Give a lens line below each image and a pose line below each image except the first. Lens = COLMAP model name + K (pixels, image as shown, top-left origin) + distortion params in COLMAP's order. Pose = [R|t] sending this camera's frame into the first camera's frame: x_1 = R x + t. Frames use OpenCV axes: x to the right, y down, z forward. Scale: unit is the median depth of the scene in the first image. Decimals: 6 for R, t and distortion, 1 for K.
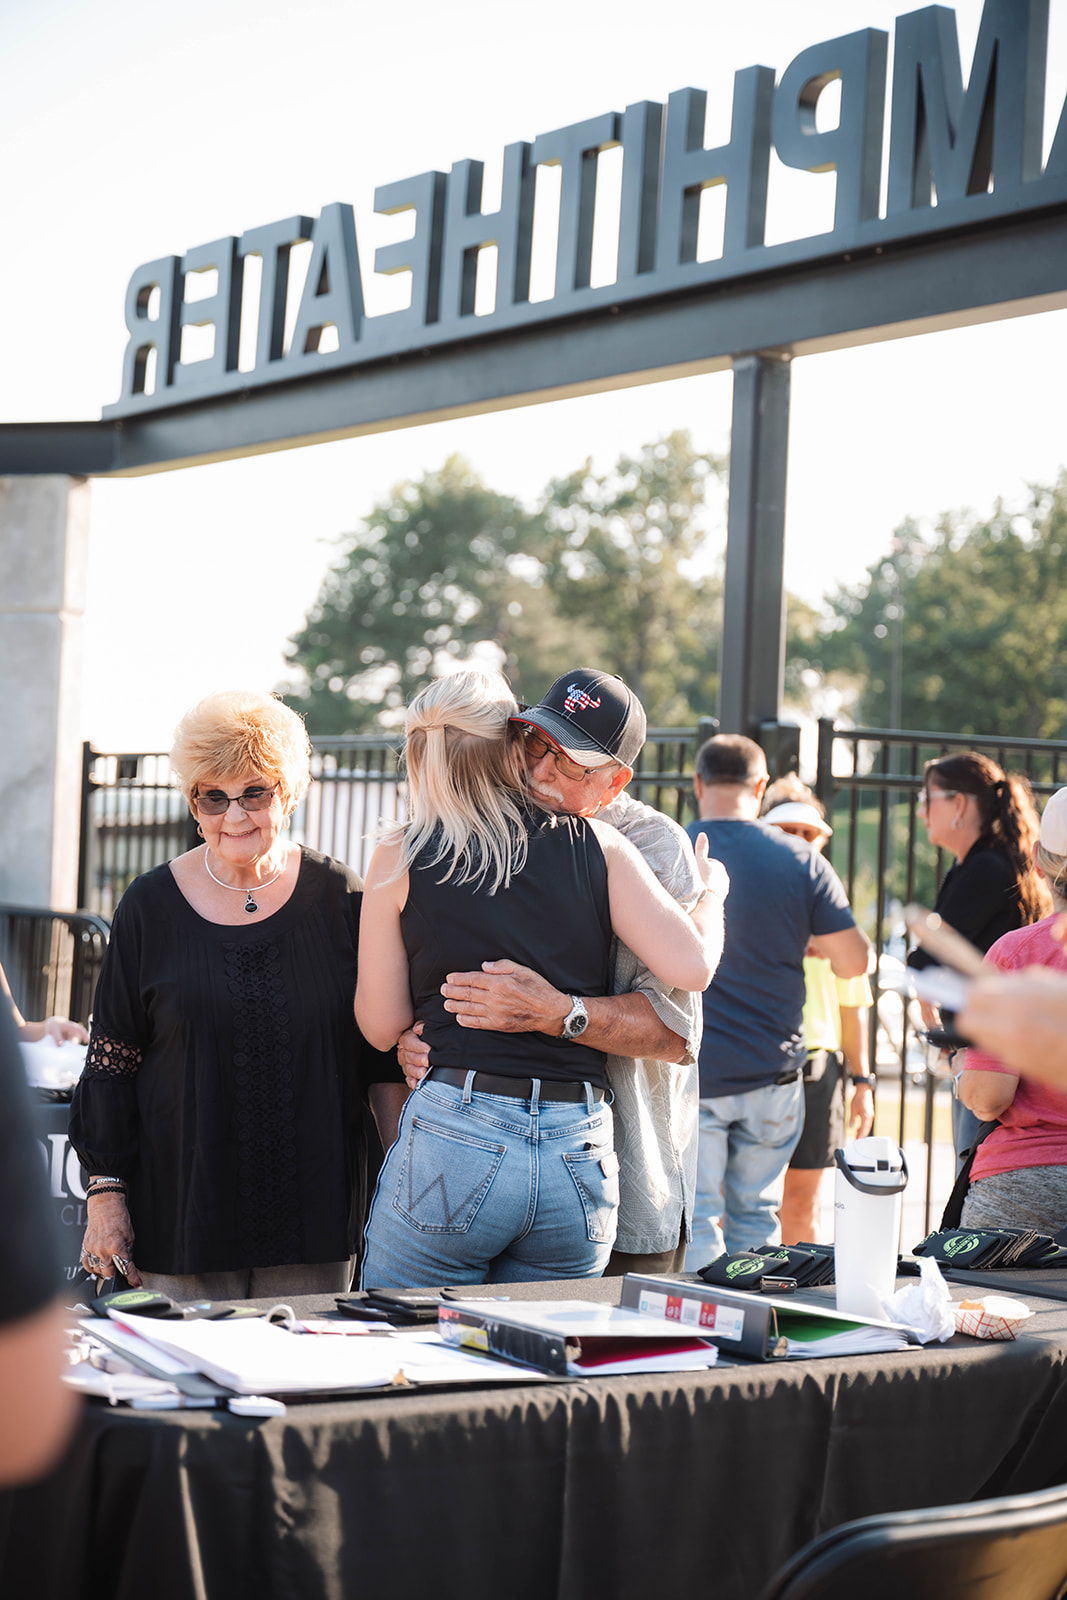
lens RADIAL K [[2820.6, 0, 533.5], [0, 2820.6, 800.0], [0, 0, 1]] dist [-0.007649, -0.054381]
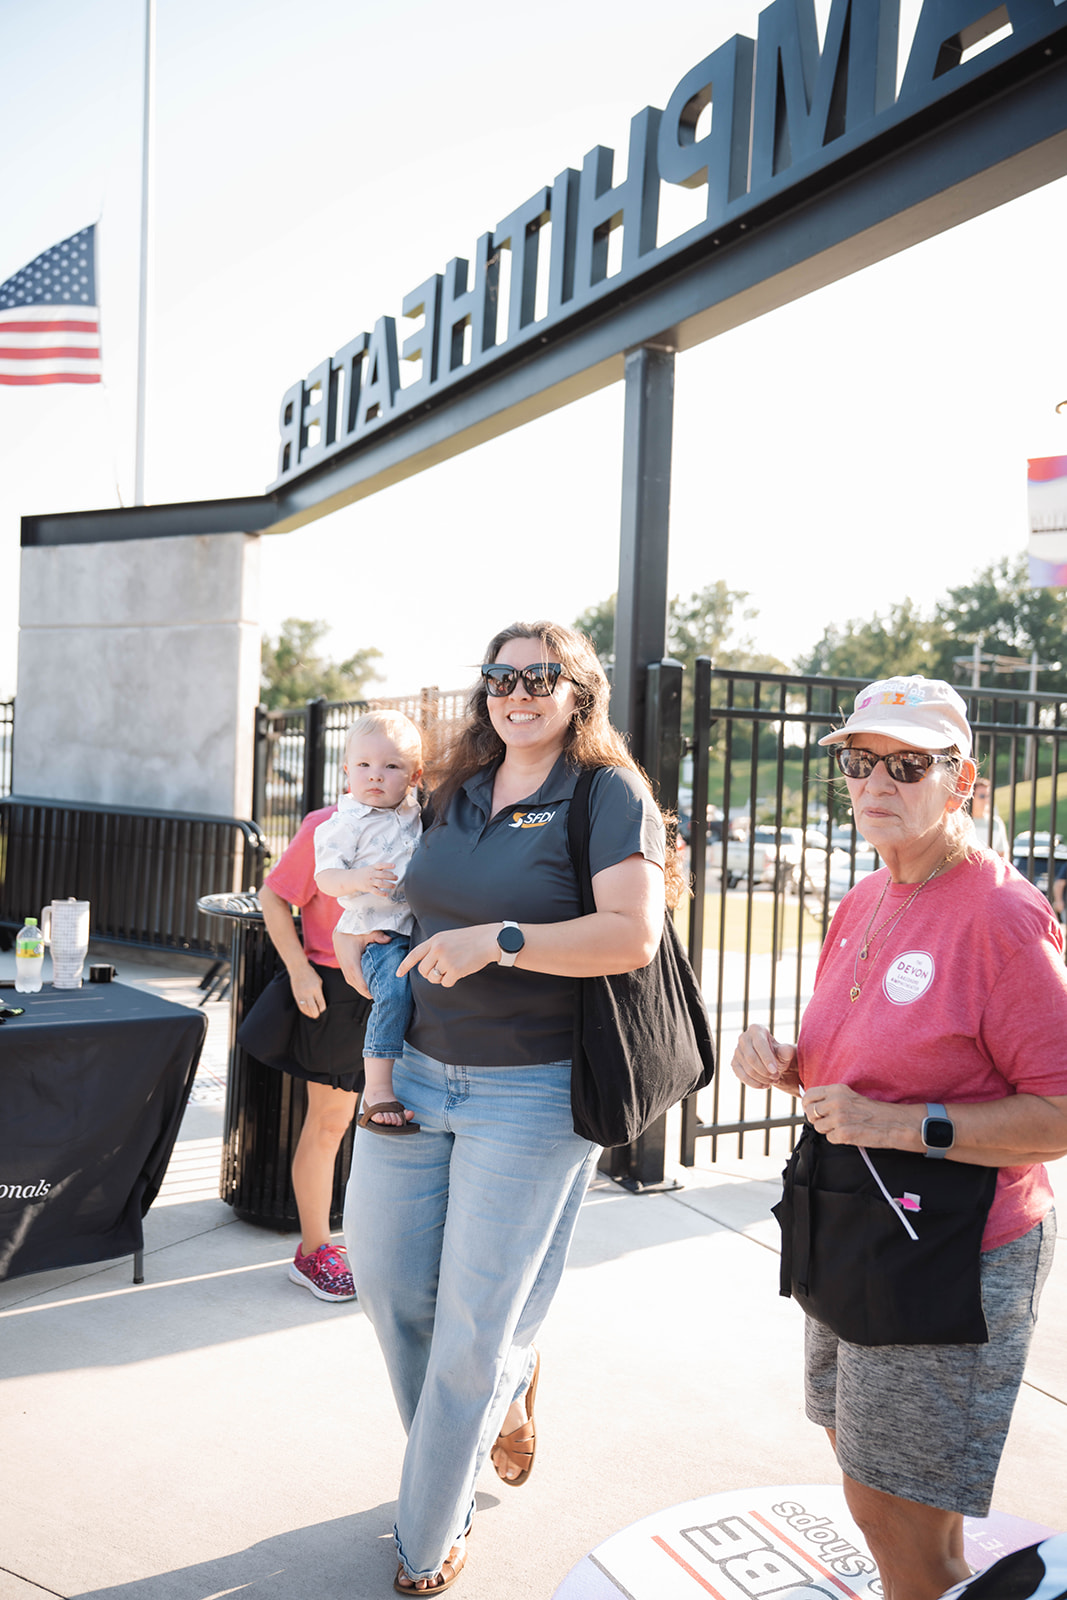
lens RADIAL K [[1292.4, 0, 533.5], [0, 1292.4, 800.0], [0, 0, 1]] dist [-0.007272, 0.000704]
pose [[0.995465, -0.002071, -0.095102, 0.057453], [0.005237, 0.999440, 0.033052, 0.007306], [0.094980, -0.033400, 0.994919, 0.314459]]
